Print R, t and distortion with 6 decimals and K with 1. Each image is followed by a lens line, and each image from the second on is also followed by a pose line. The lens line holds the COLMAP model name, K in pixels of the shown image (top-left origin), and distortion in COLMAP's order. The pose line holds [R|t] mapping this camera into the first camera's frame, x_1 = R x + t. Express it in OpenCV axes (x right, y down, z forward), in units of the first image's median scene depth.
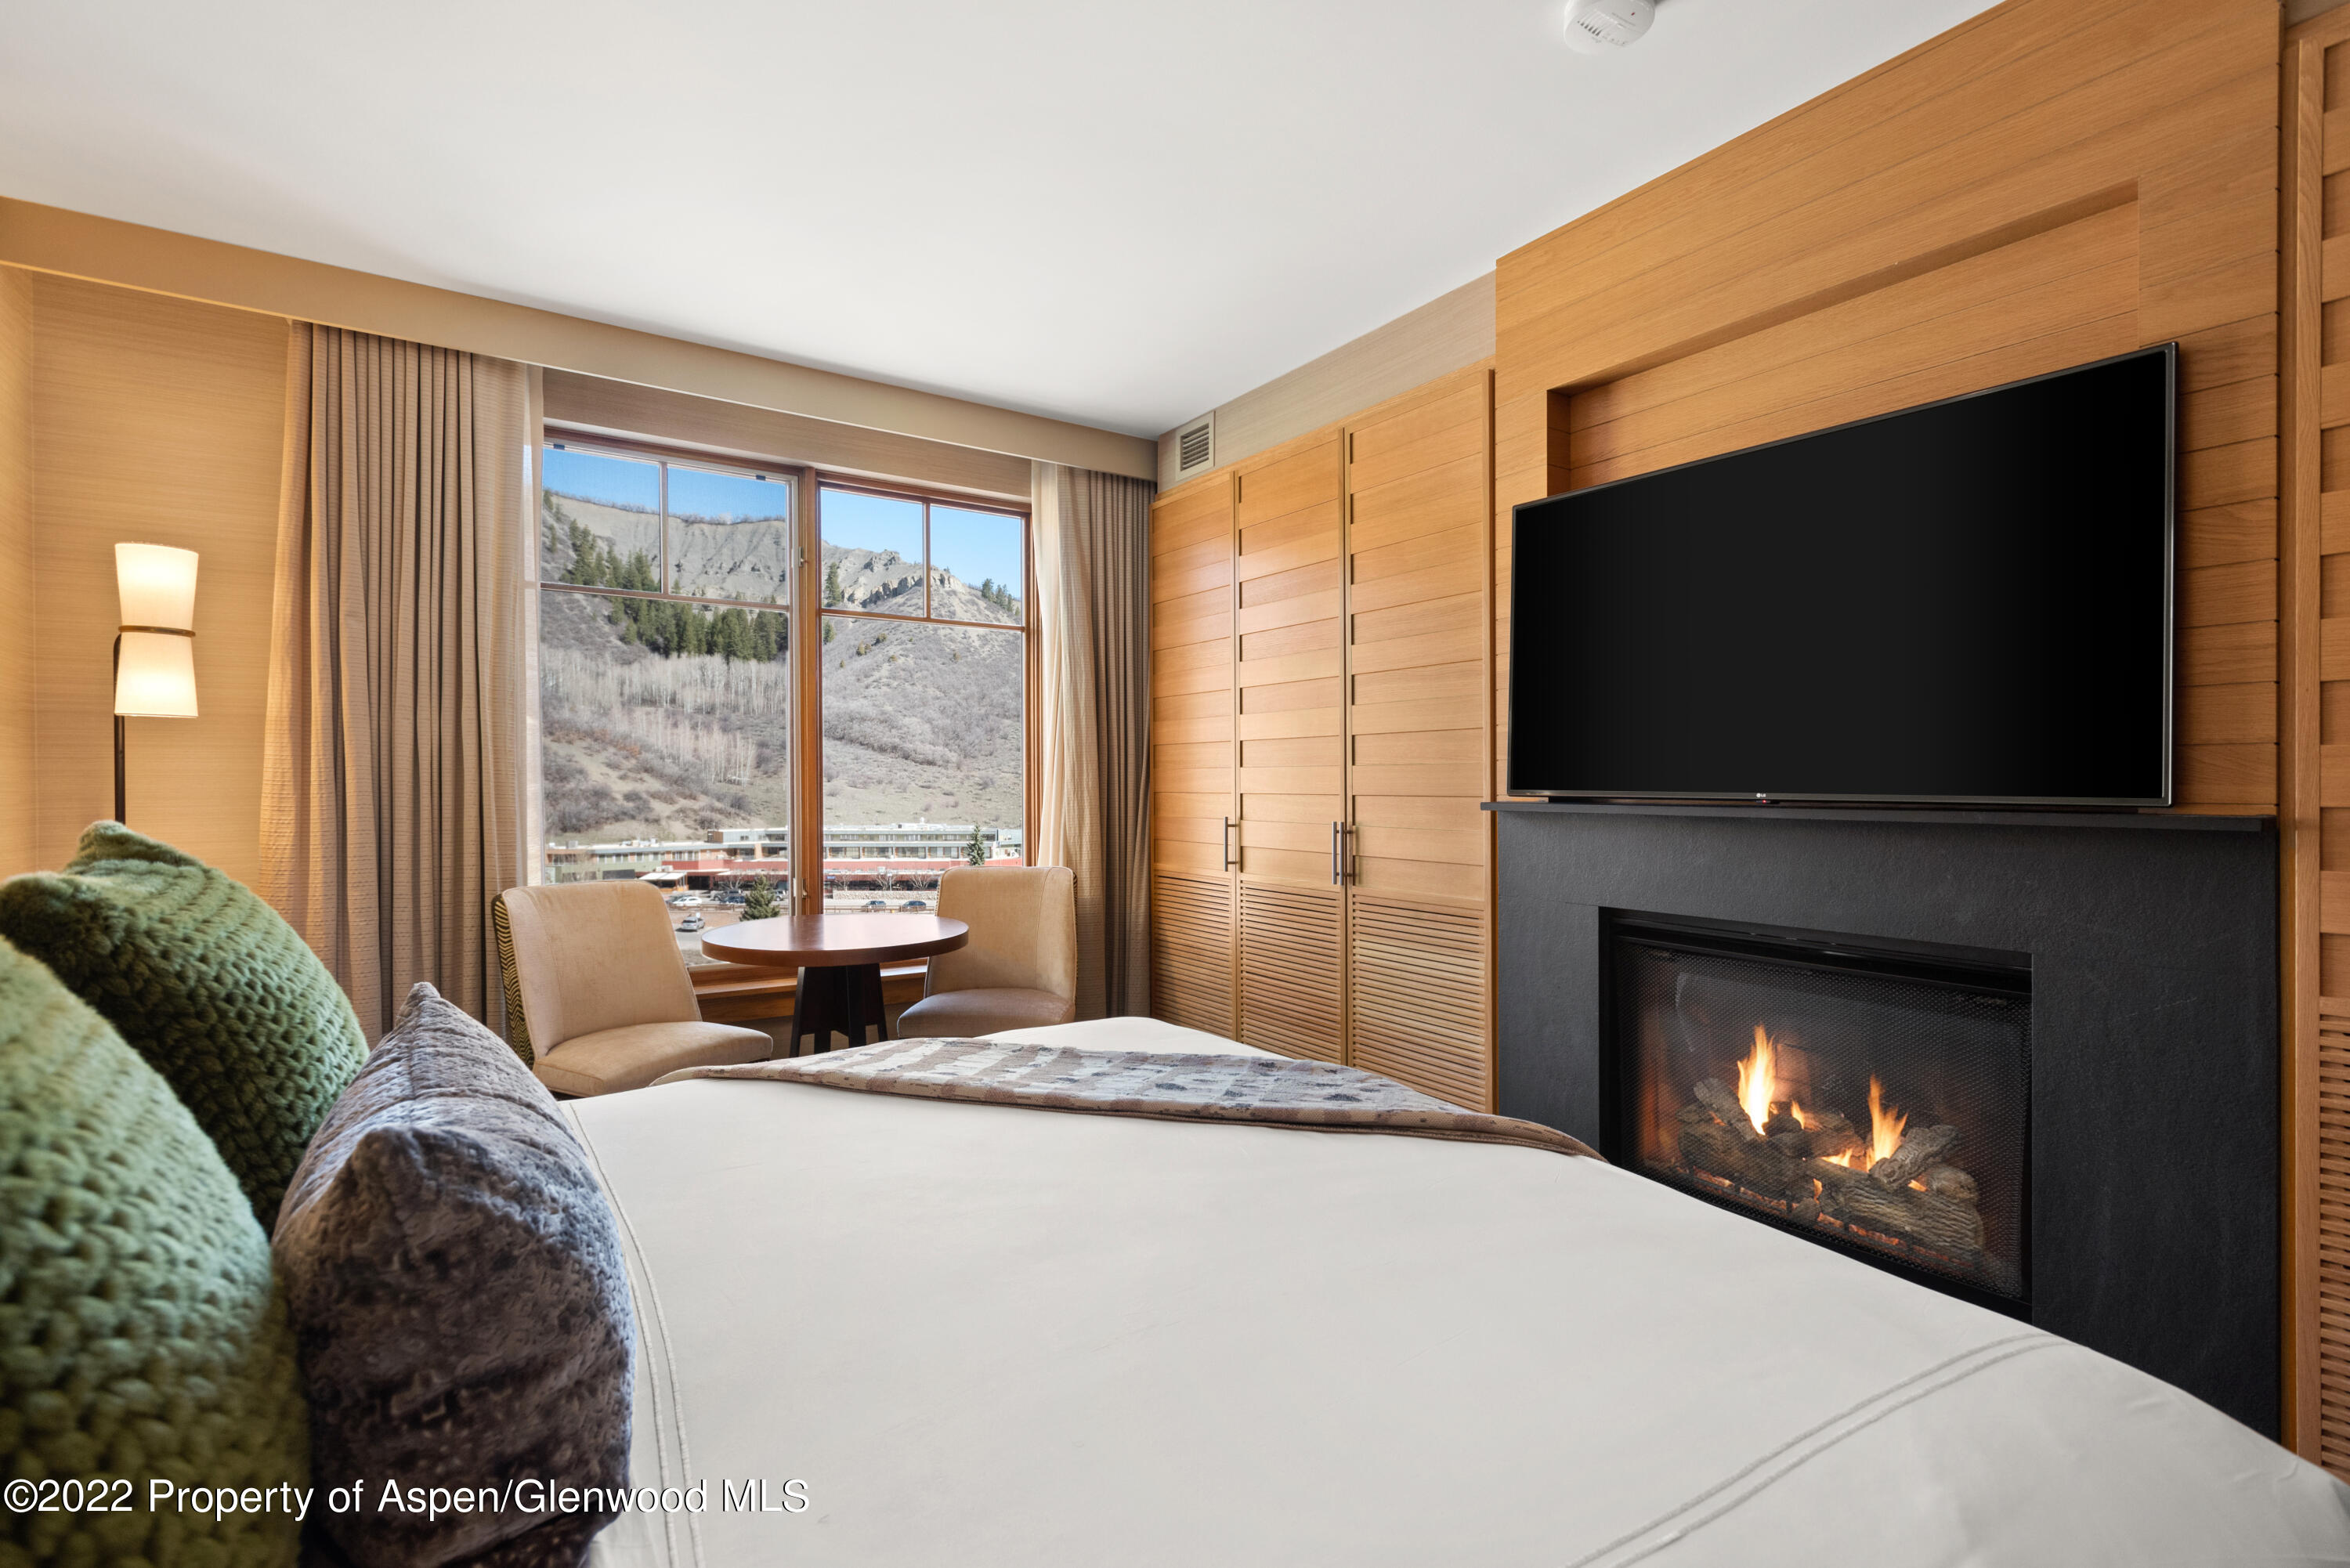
lens RADIAL K [[1108.1, 0, 1229.2], [0, 1108.1, 775.0], [0, 0, 1]] dist [0.017701, -0.001453]
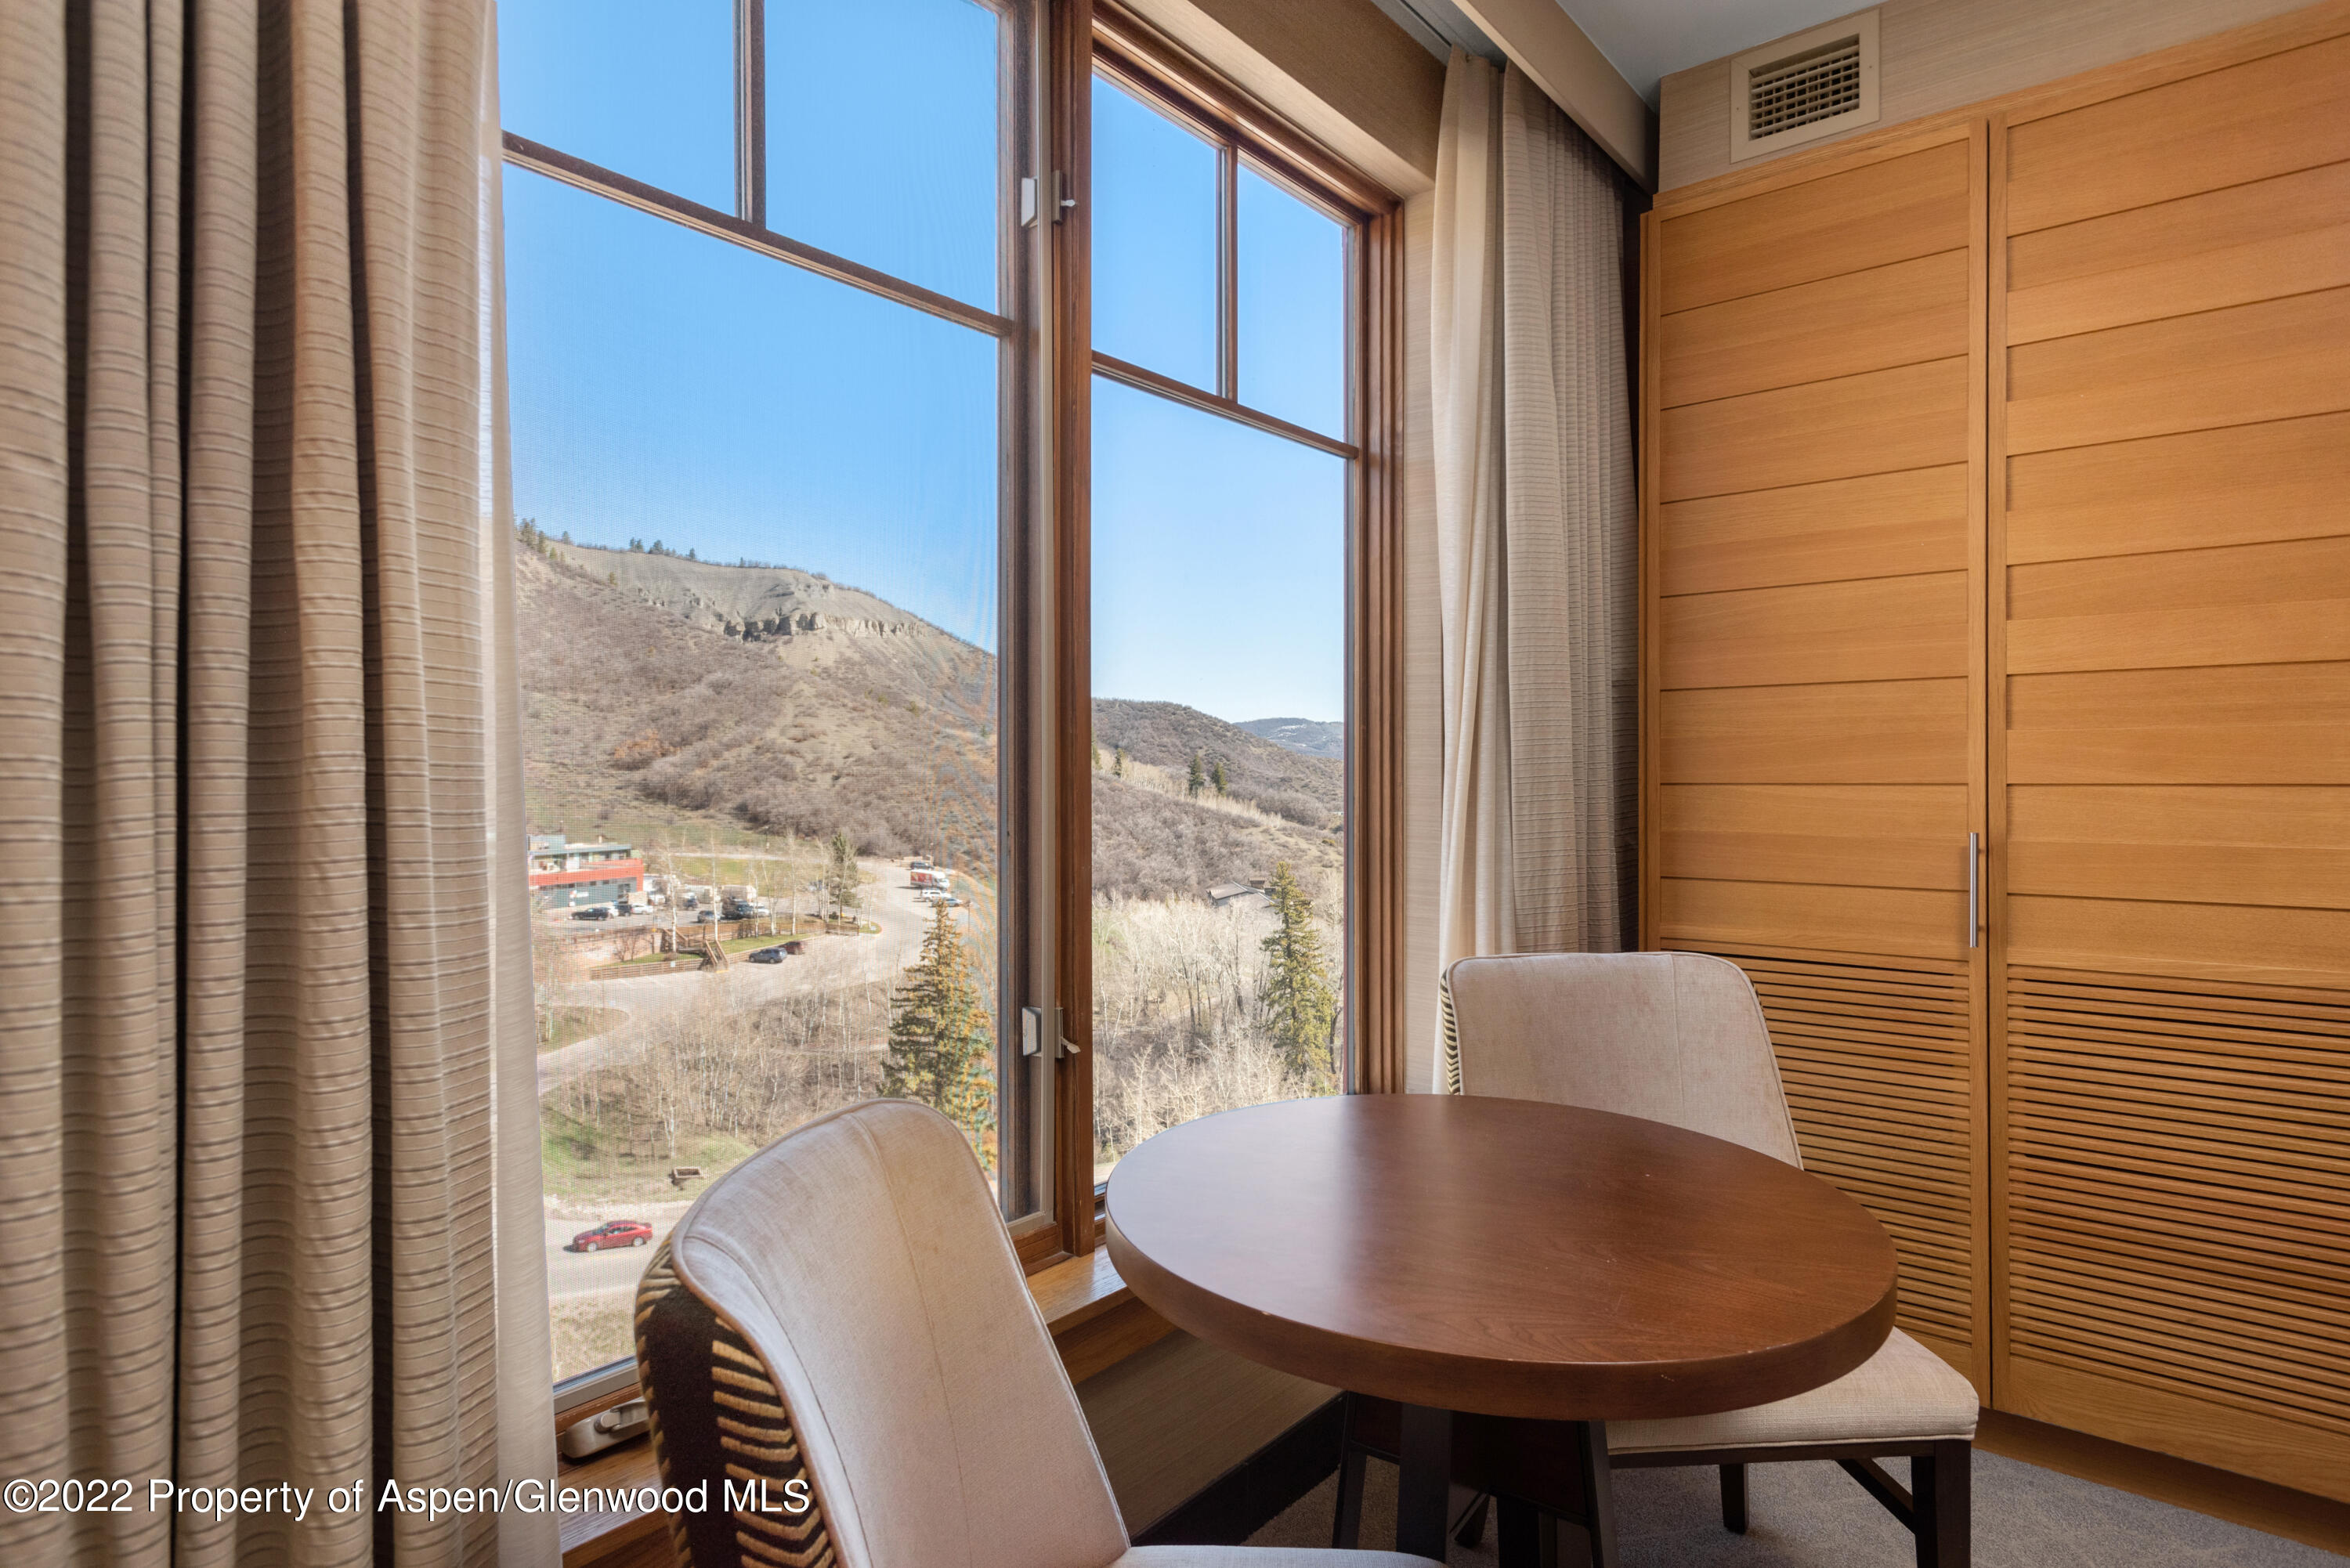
lens RADIAL K [[1265.0, 0, 1183.6], [0, 1265.0, 783.6], [0, 0, 1]] dist [-0.004314, -0.000120]
pose [[0.957543, -0.003478, 0.288270, -0.415474], [-0.000590, 0.999901, 0.014023, 0.008878], [-0.288291, -0.013598, 0.957446, 0.479644]]
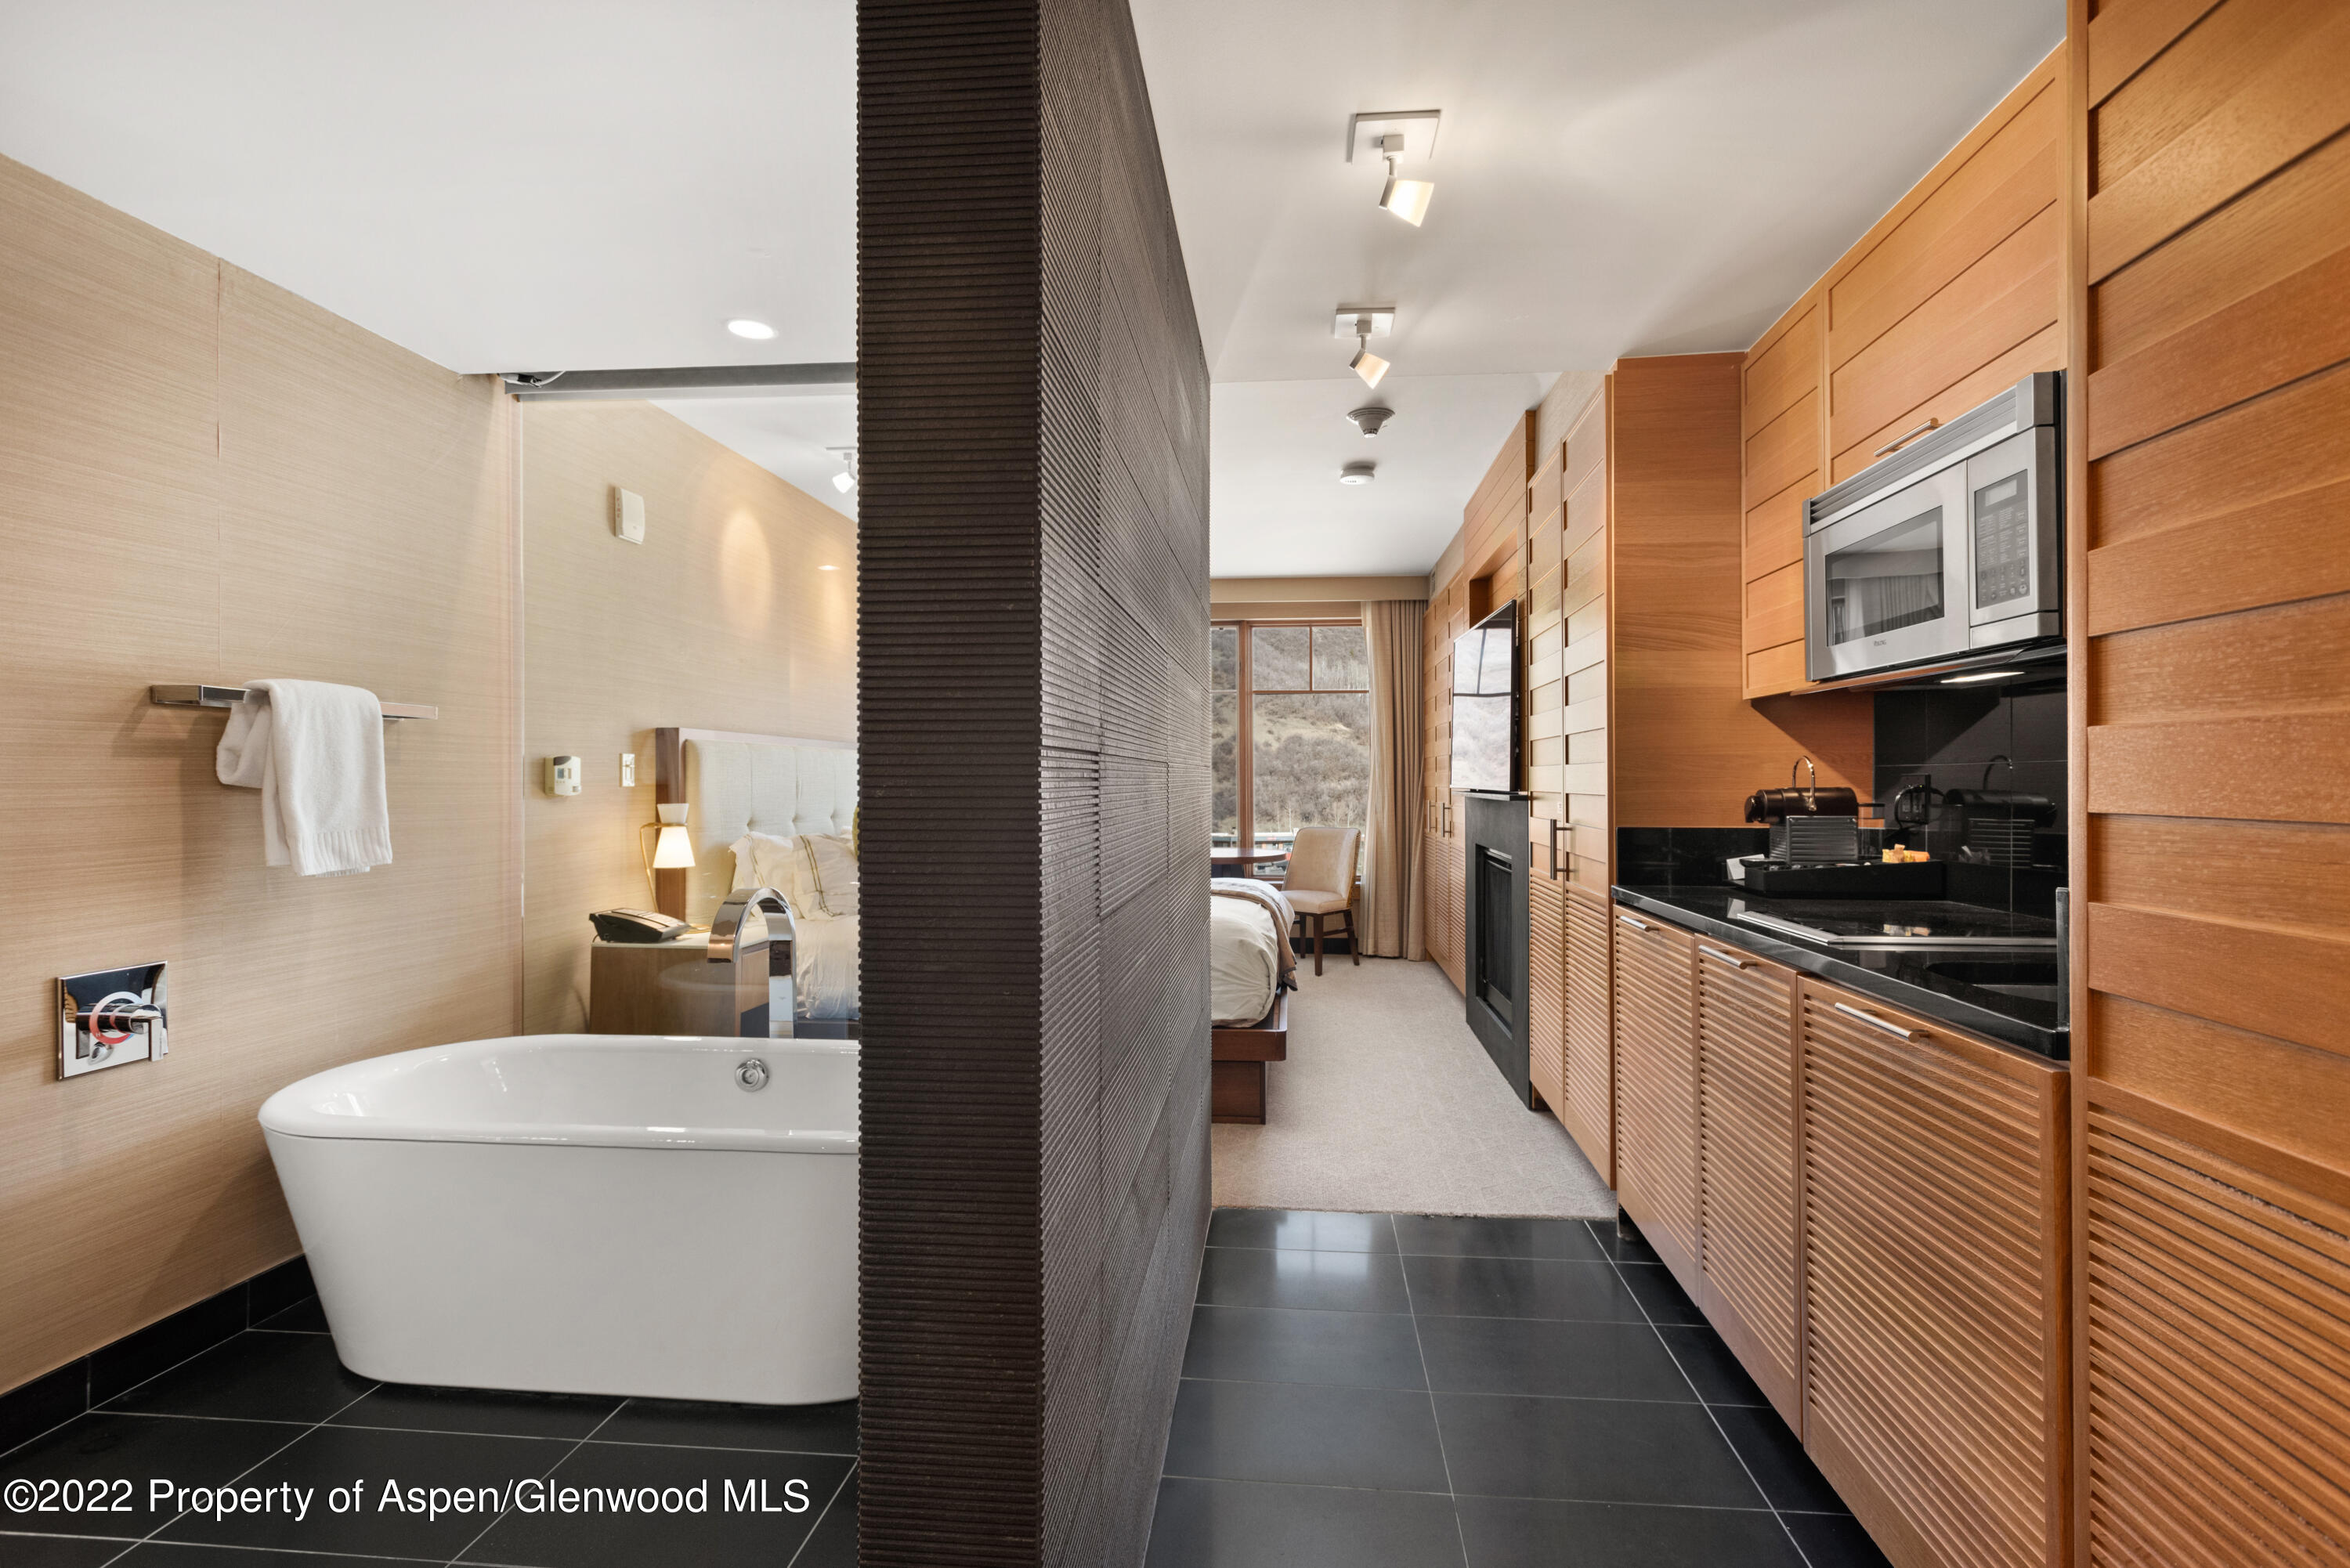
lens RADIAL K [[1108.1, 0, 1189.3], [0, 1108.1, 779.5], [0, 0, 1]] dist [0.017701, -0.001453]
pose [[0.768751, -0.008833, -0.639487, 0.738978], [0.011923, 0.999929, 0.000521, 0.000289], [0.639437, -0.008025, 0.768802, -0.529274]]
